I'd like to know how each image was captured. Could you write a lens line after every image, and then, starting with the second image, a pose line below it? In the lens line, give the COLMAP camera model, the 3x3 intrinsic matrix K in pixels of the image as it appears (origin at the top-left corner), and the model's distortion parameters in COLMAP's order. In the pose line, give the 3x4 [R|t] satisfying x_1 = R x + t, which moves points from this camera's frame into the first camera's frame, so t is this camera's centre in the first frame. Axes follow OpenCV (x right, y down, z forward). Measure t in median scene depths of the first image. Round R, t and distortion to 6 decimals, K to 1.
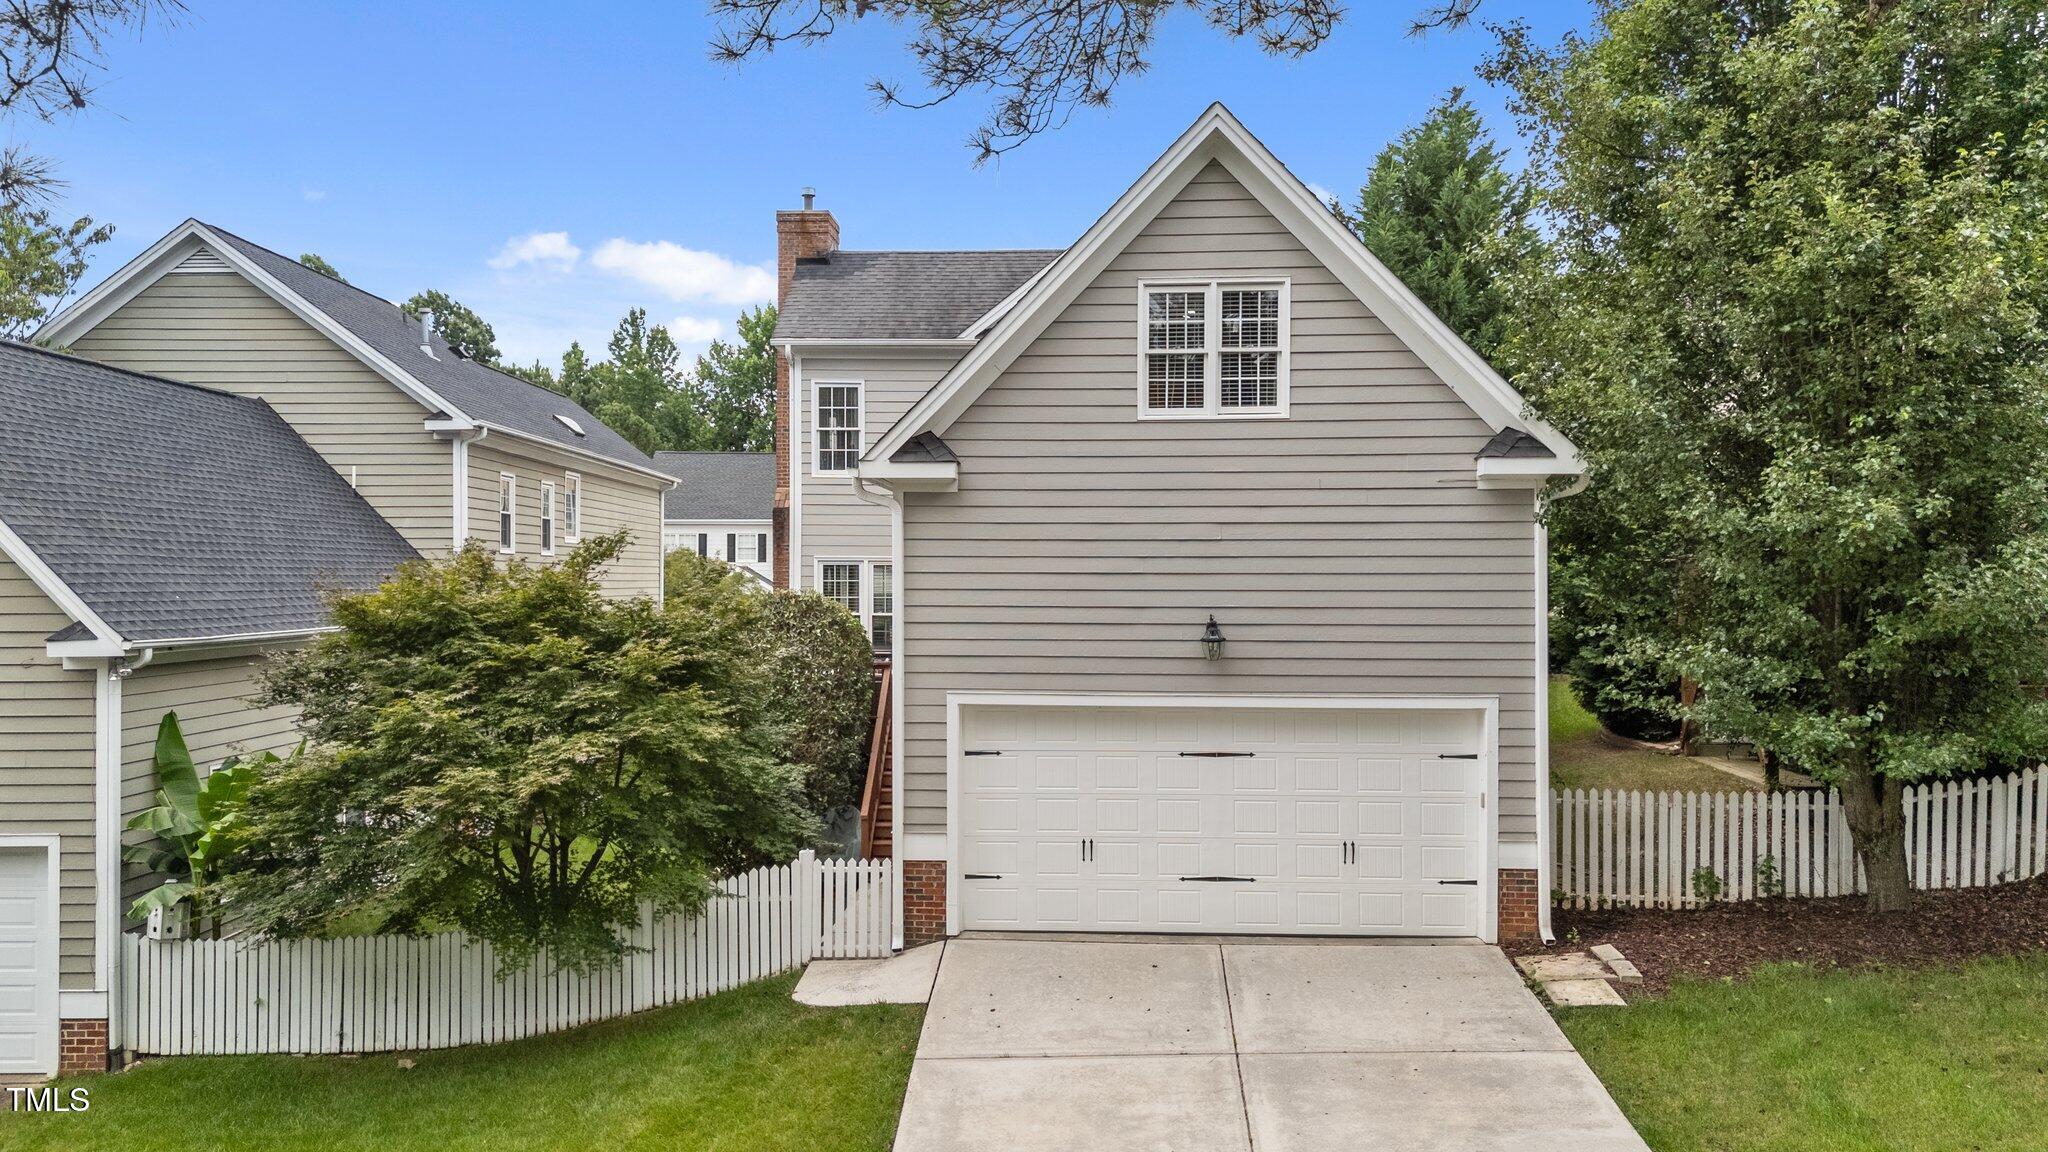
lens RADIAL K [[1508.3, 0, 1014.9], [0, 1508.3, 567.1], [0, 0, 1]] dist [0.079680, -0.088466]
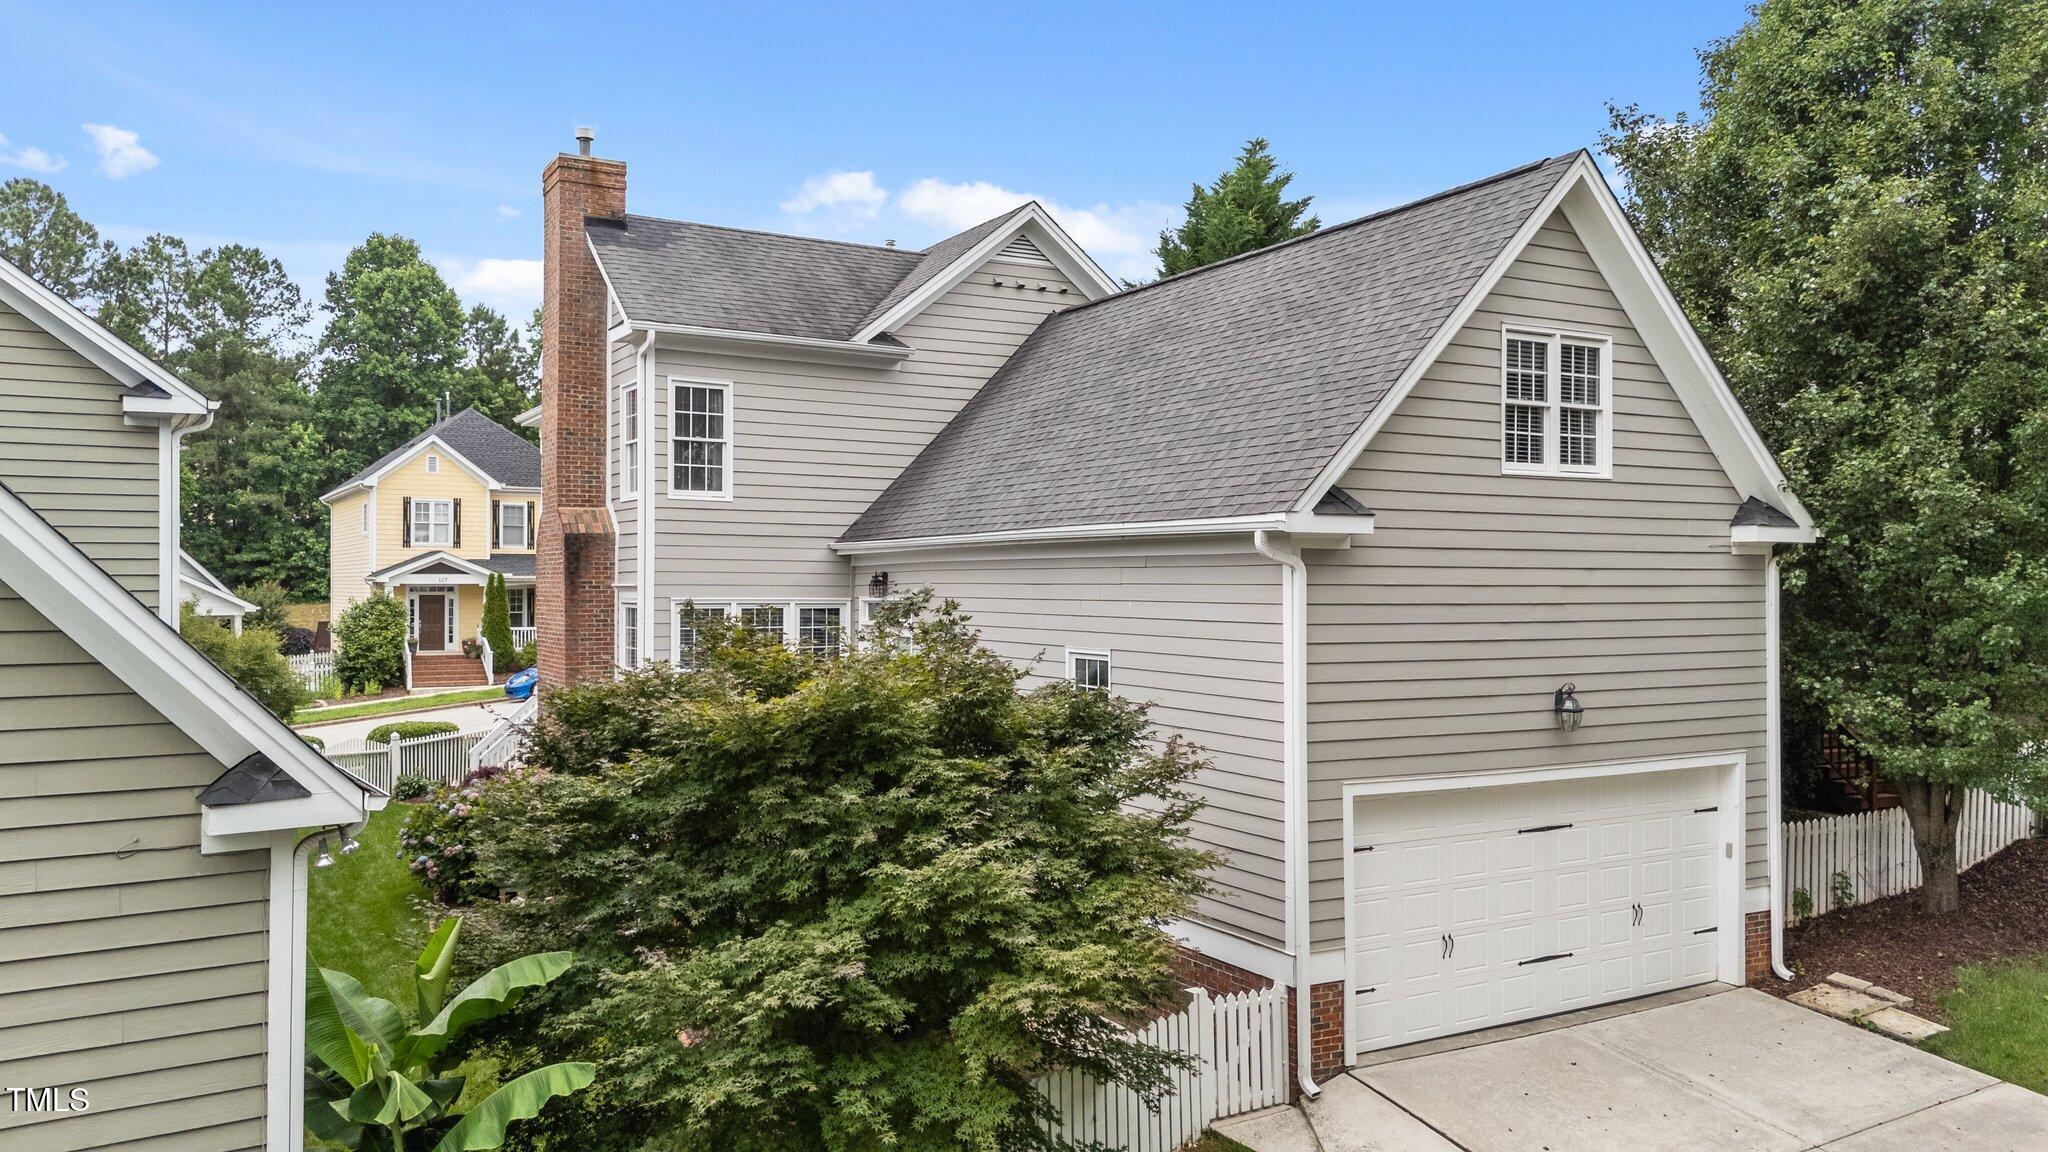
lens RADIAL K [[1515.8, 0, 1011.0], [0, 1515.8, 568.1], [0, 0, 1]] dist [0.024053, -0.006954]
pose [[0.840826, 0.005364, 0.541280, -0.672534], [-0.005127, 0.999985, -0.001945, -0.036578], [-0.541282, -0.001140, 0.840840, 0.378663]]
